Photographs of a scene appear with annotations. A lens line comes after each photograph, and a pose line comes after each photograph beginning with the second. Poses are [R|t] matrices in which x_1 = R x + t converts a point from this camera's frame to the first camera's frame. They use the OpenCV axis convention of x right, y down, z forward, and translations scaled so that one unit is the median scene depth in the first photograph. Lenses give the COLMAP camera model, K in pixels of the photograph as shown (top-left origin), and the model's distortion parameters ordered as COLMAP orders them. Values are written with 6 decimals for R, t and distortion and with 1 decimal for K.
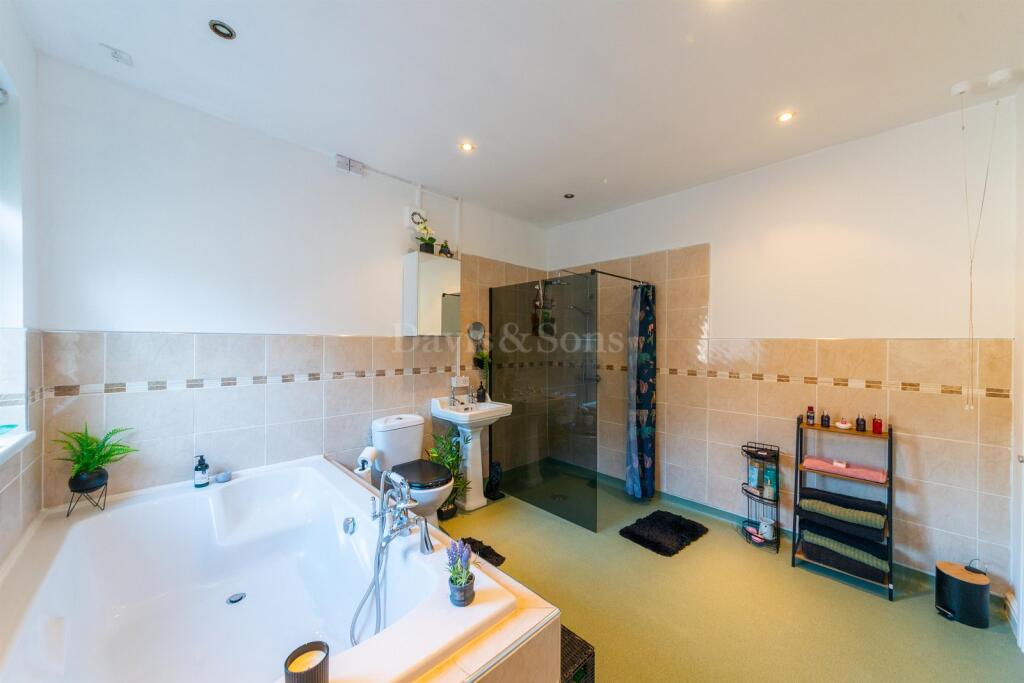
lens RADIAL K [[362.8, 0, 512.9], [0, 362.8, 341.8], [0, 0, 1]] dist [0.000964, -0.000158]
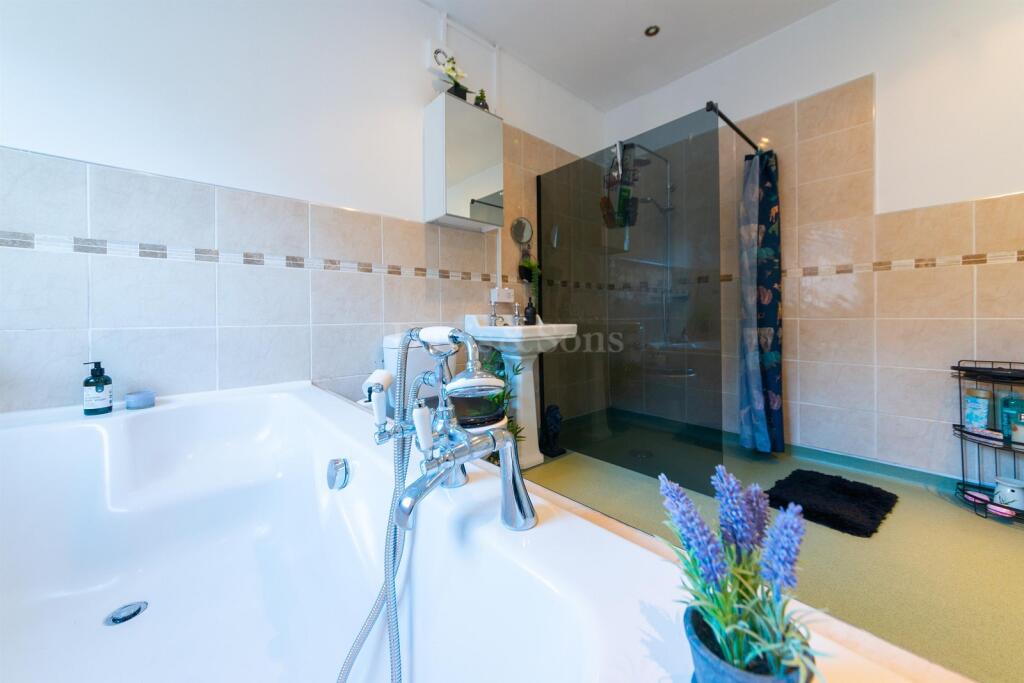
lens RADIAL K [[372.0, 0, 515.2], [0, 372.0, 316.8], [0, 0, 1]] dist [-0.001969, 0.001700]
pose [[0.999239, -0.014032, -0.036403, -0.103427], [0.014192, 0.999891, 0.004158, 0.166351], [0.036341, -0.004671, 0.999329, 0.282209]]
